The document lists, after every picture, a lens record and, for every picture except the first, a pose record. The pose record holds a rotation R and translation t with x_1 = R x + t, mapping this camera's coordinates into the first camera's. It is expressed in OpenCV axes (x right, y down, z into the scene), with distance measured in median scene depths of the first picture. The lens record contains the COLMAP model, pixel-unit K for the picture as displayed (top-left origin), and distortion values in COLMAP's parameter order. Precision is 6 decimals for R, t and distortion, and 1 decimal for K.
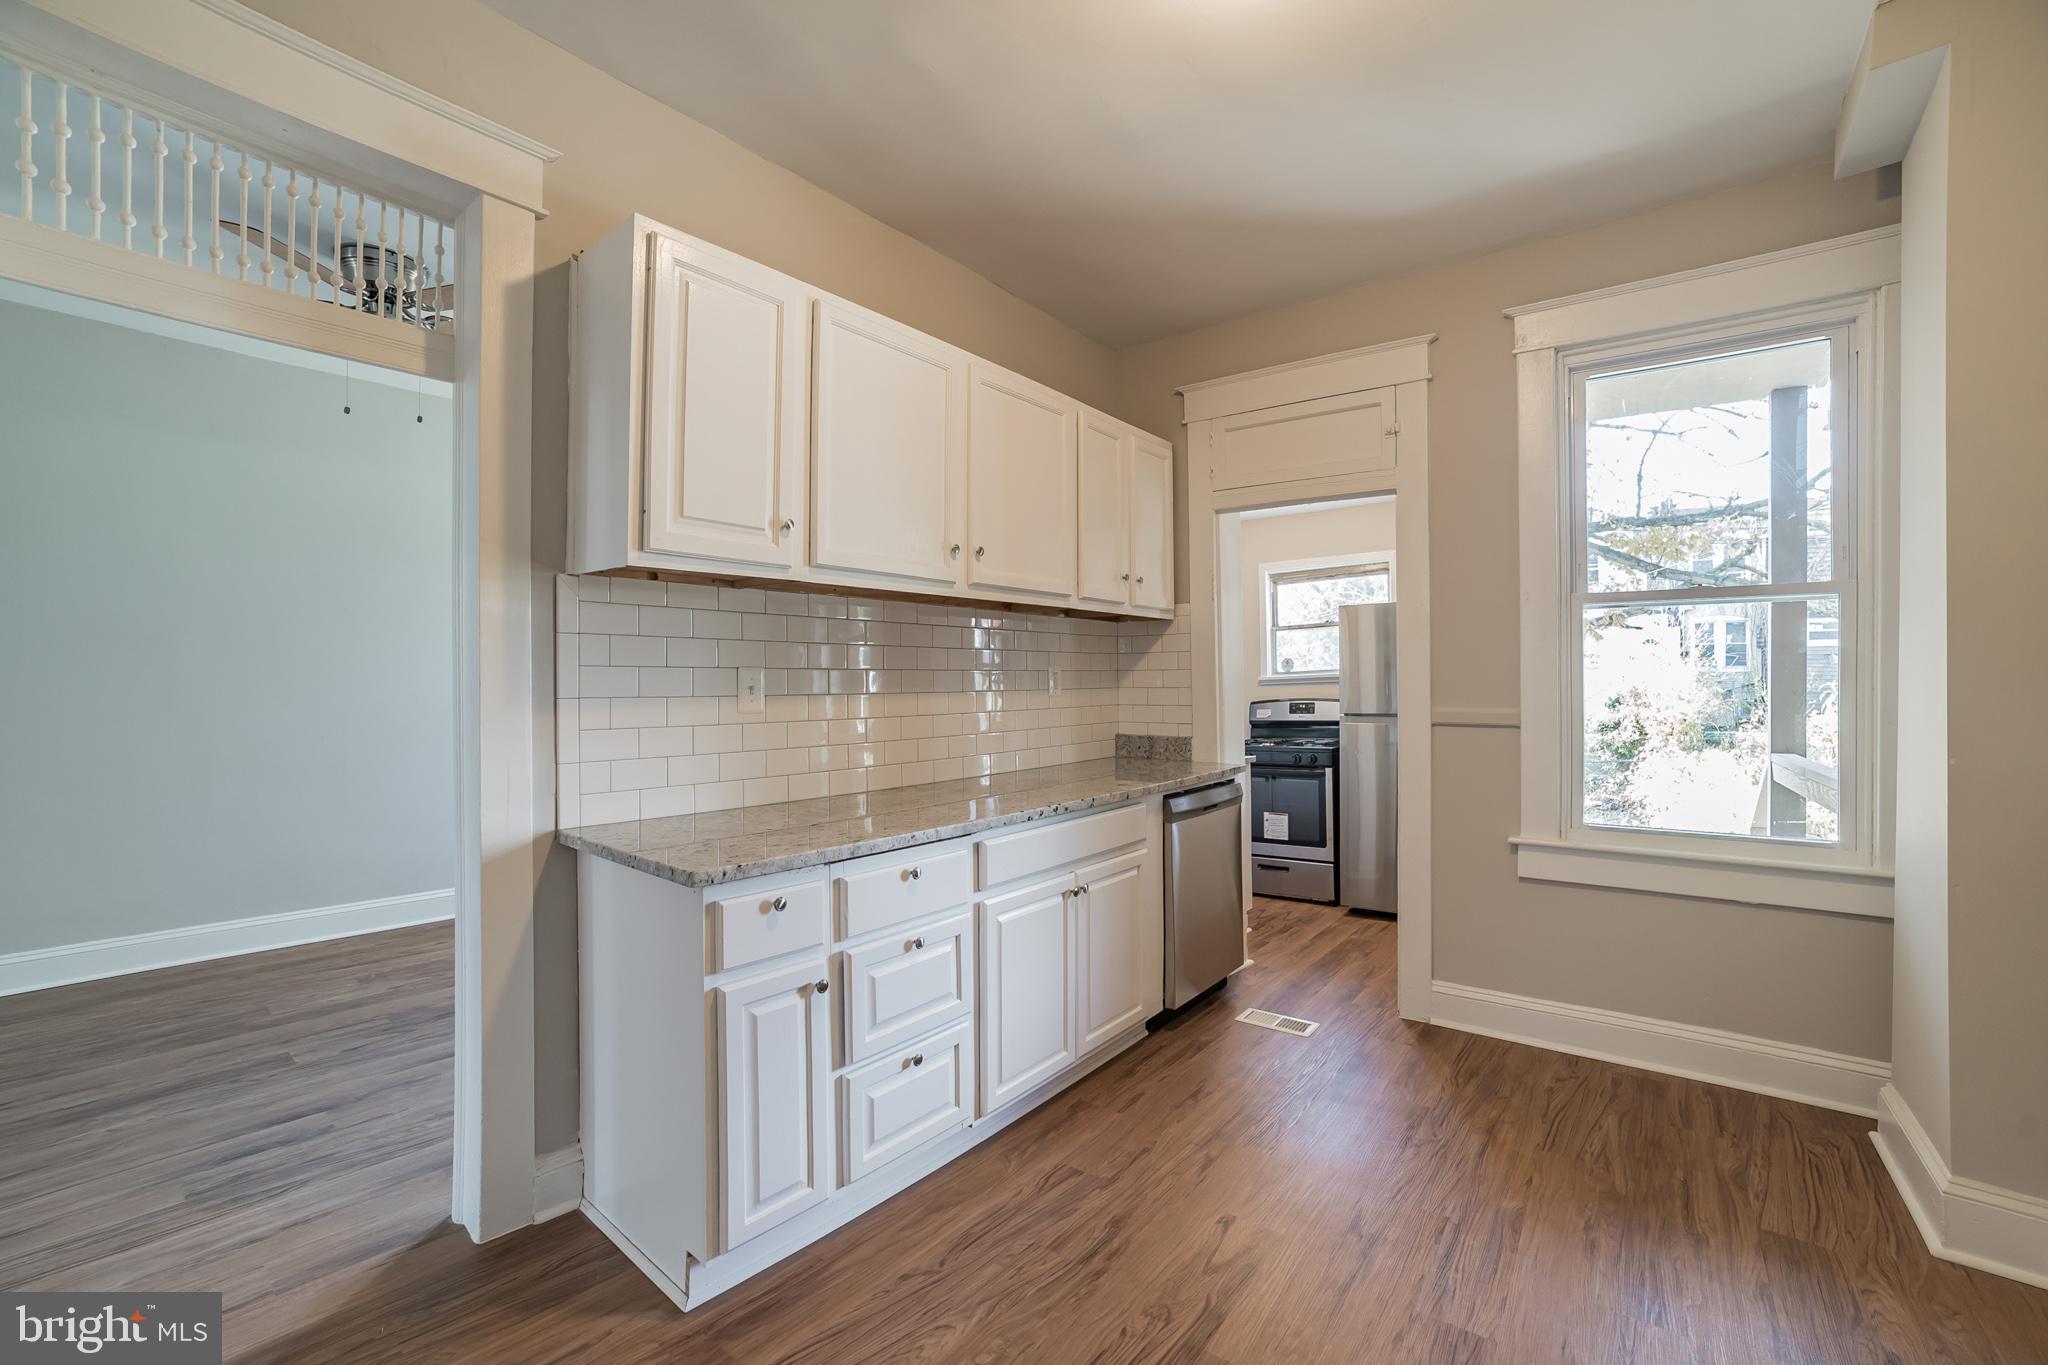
lens RADIAL K [[854.9, 0, 1033.3], [0, 854.9, 691.4], [0, 0, 1]] dist [-0.028498, 0.000106]
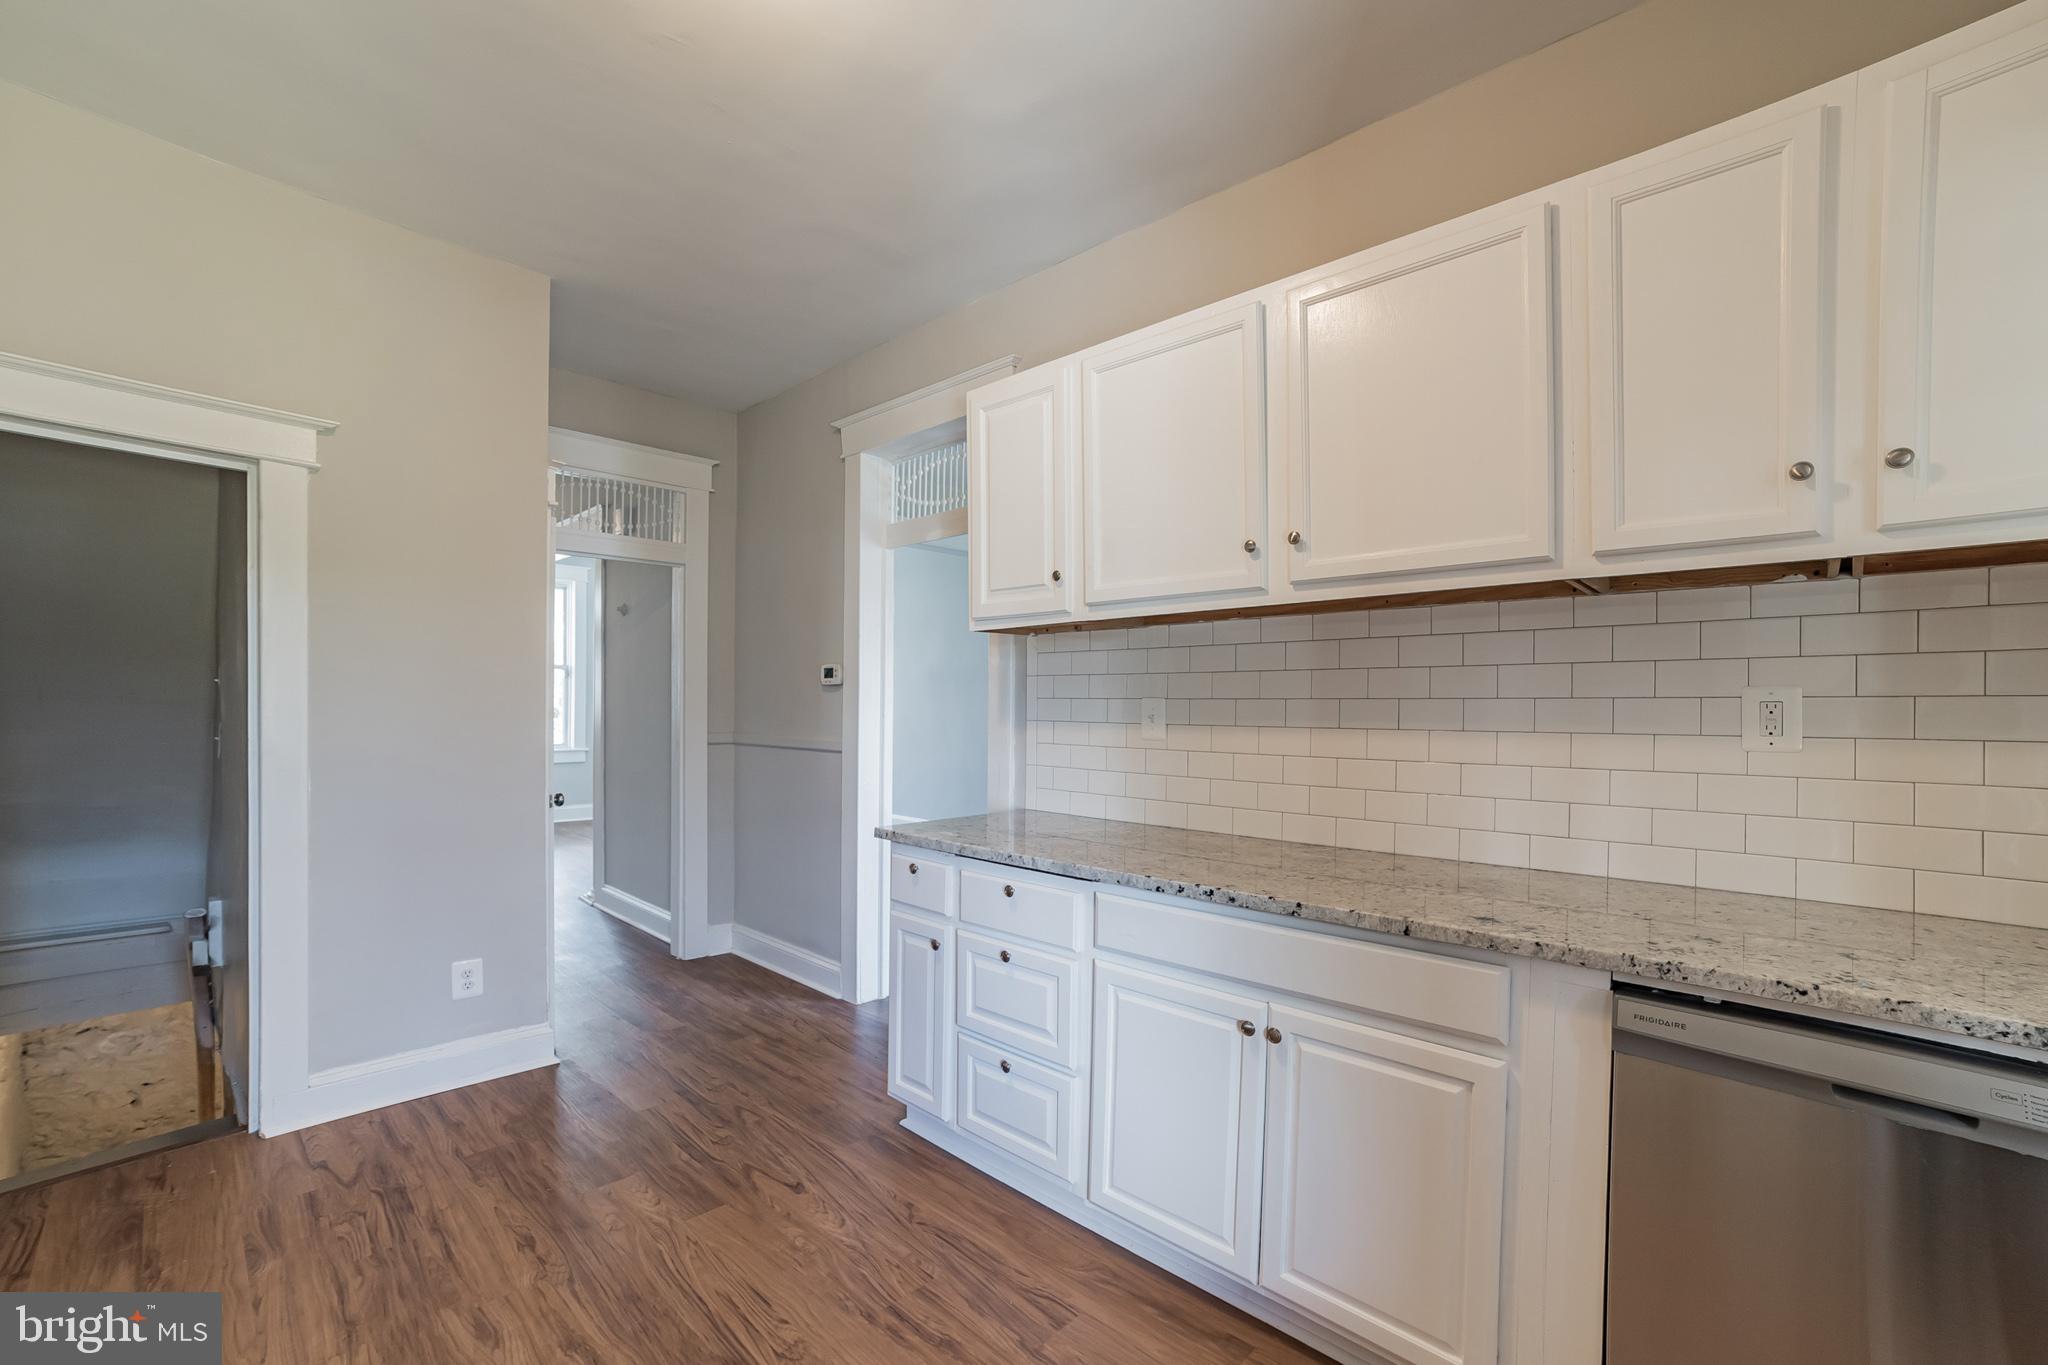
lens RADIAL K [[854.9, 0, 1039.3], [0, 854.9, 698.3], [0, 0, 1]] dist [-0.028498, 0.000106]
pose [[-0.071939, -0.007295, -0.997382, 0.712798], [-0.020701, 0.999769, -0.005819, -0.016597], [0.997194, 0.020228, -0.072073, 0.858641]]
